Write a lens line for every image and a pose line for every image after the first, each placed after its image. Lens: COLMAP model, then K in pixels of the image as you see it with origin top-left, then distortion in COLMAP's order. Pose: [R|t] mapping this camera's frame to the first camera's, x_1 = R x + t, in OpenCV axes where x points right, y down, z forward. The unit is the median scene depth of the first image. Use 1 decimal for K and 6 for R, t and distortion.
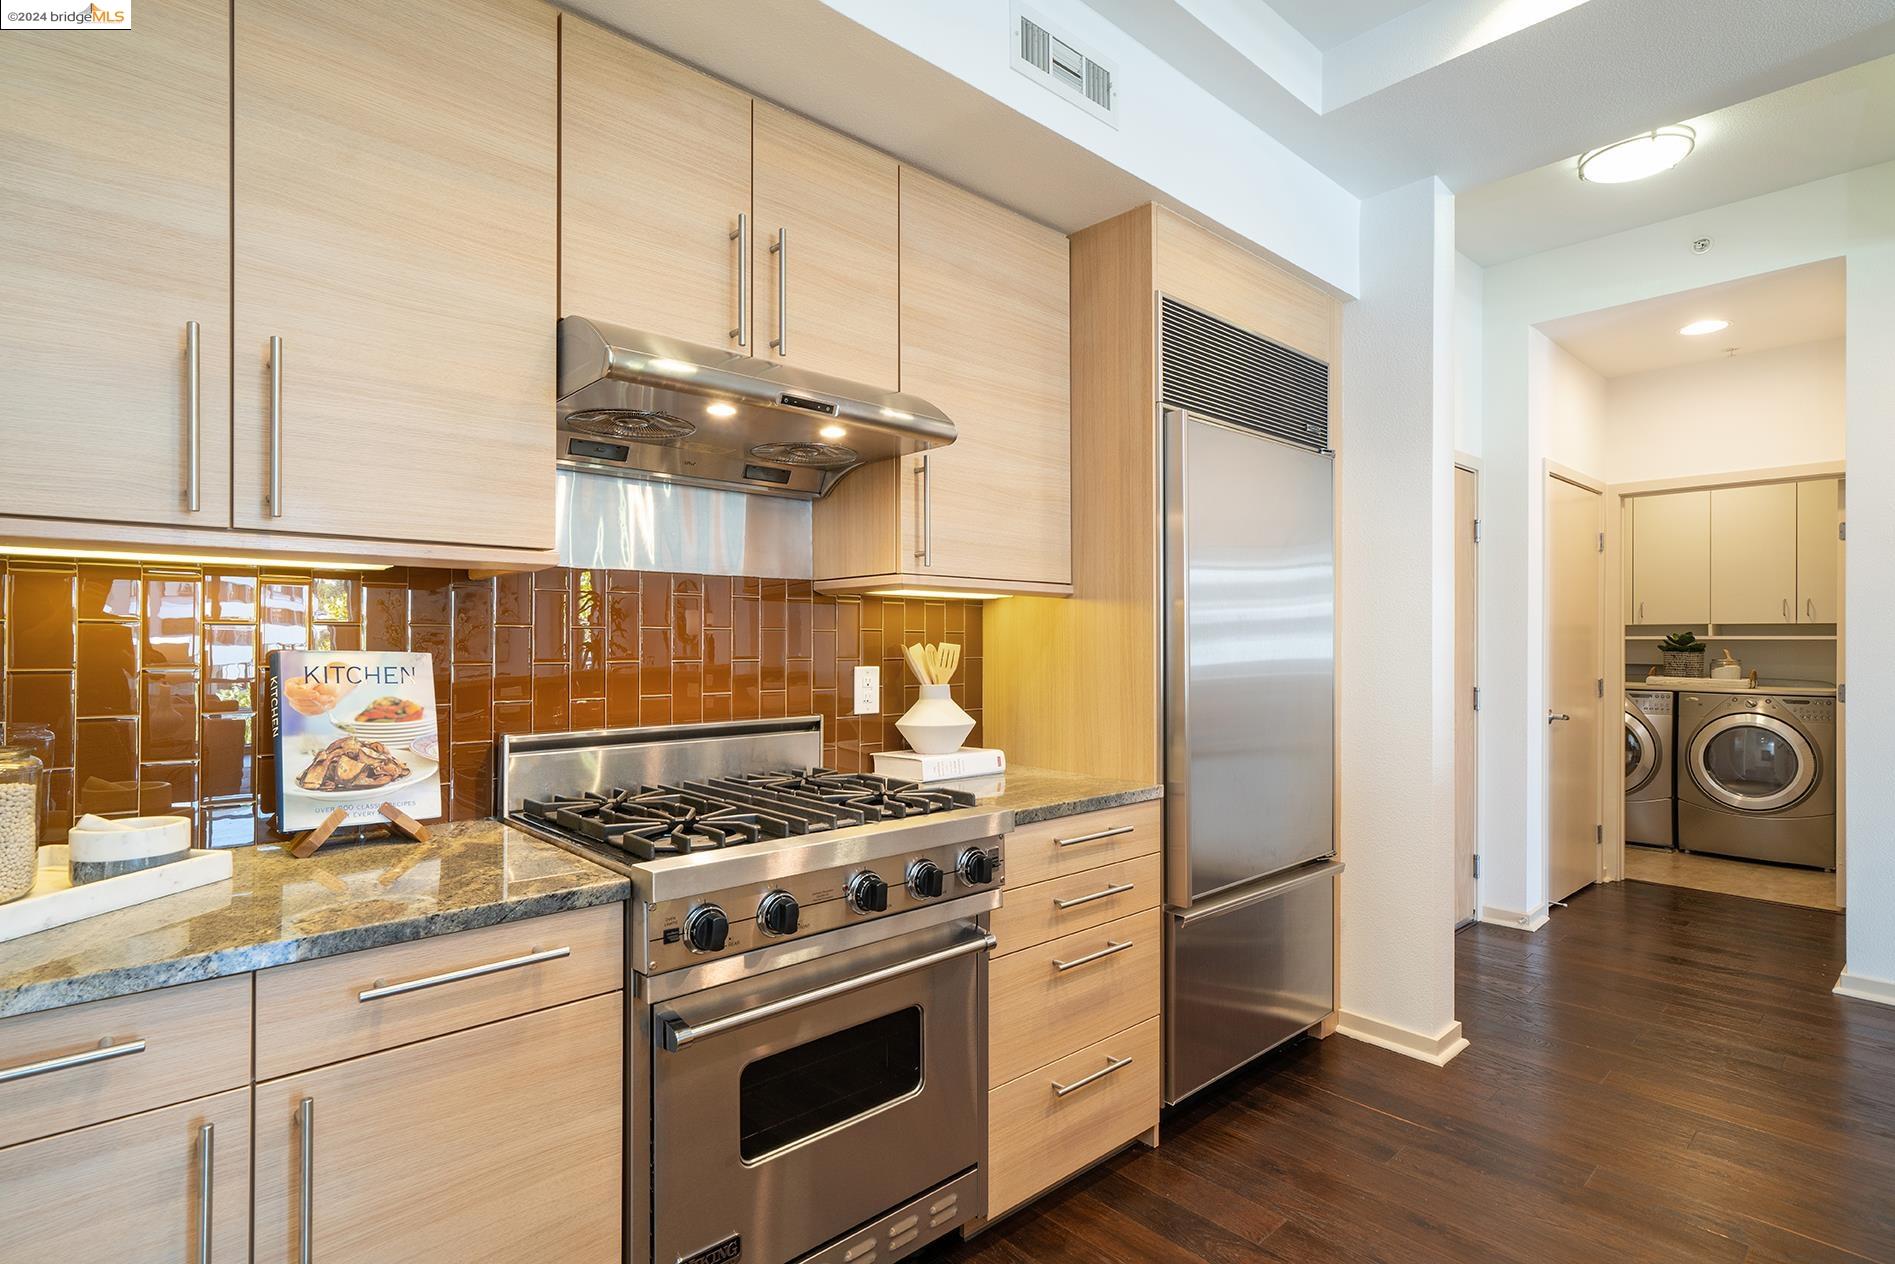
lens RADIAL K [[953.9, 0, 944.6], [0, 953.9, 634.6], [0, 0, 1]] dist [-0.000057, 0.000611]
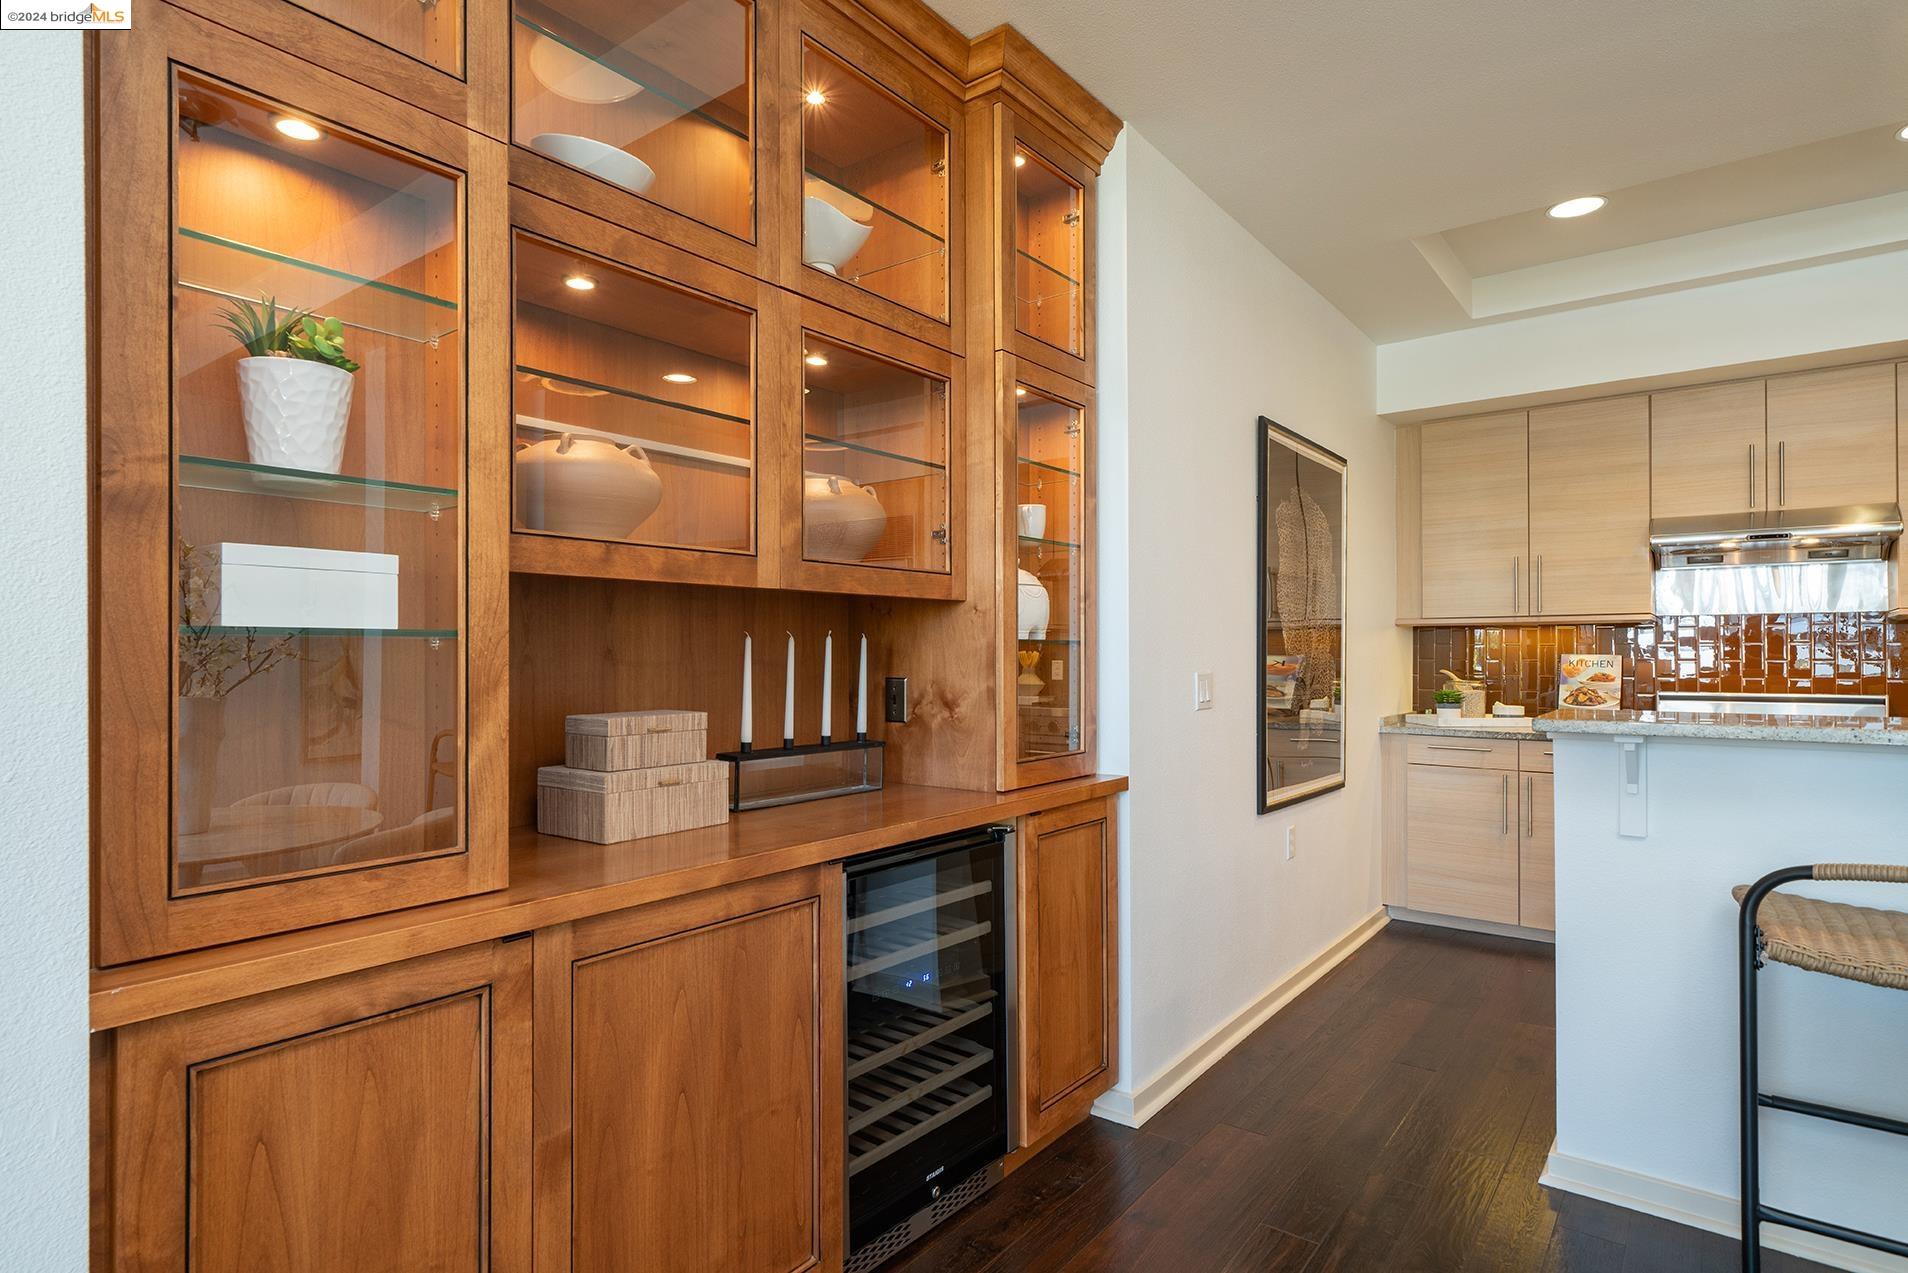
lens RADIAL K [[990.5, 0, 943.4], [0, 990.5, 654.2], [0, 0, 1]] dist [-0.015457, 0.000427]
pose [[0.168702, -0.003676, -0.985660, 1.250169], [0.007016, 0.999972, -0.002529, 0.007596], [0.985642, -0.006488, 0.168723, -0.862089]]
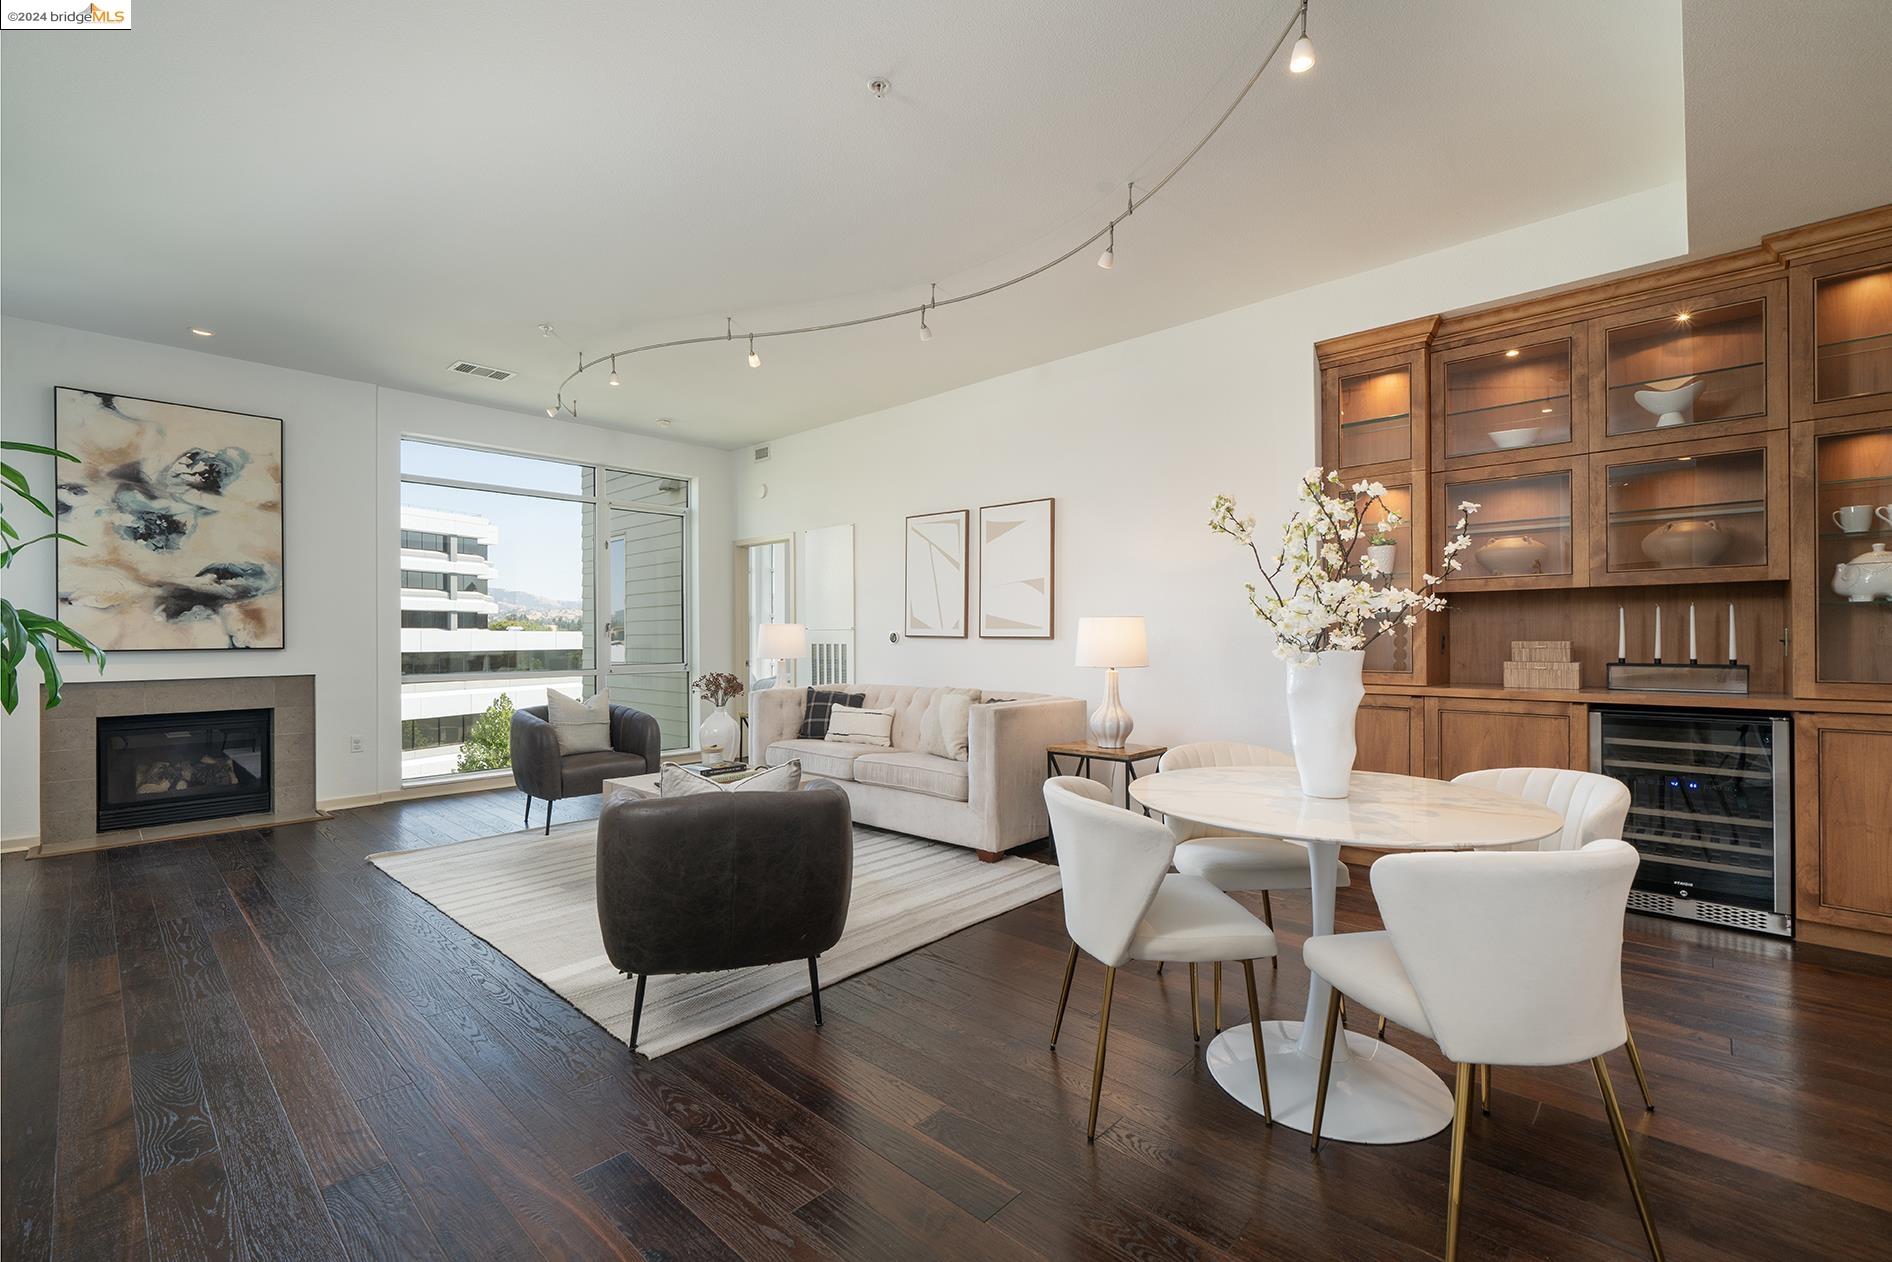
lens RADIAL K [[810.4, 0, 925.9], [0, 810.4, 635.9], [0, 0, 1]] dist [-0.002112, -0.000256]
pose [[-0.996940, 0.002471, -0.078136, 1.774227], [0.002988, 0.999974, -0.006505, 0.048248], [0.078118, -0.006718, -0.996922, 0.536086]]
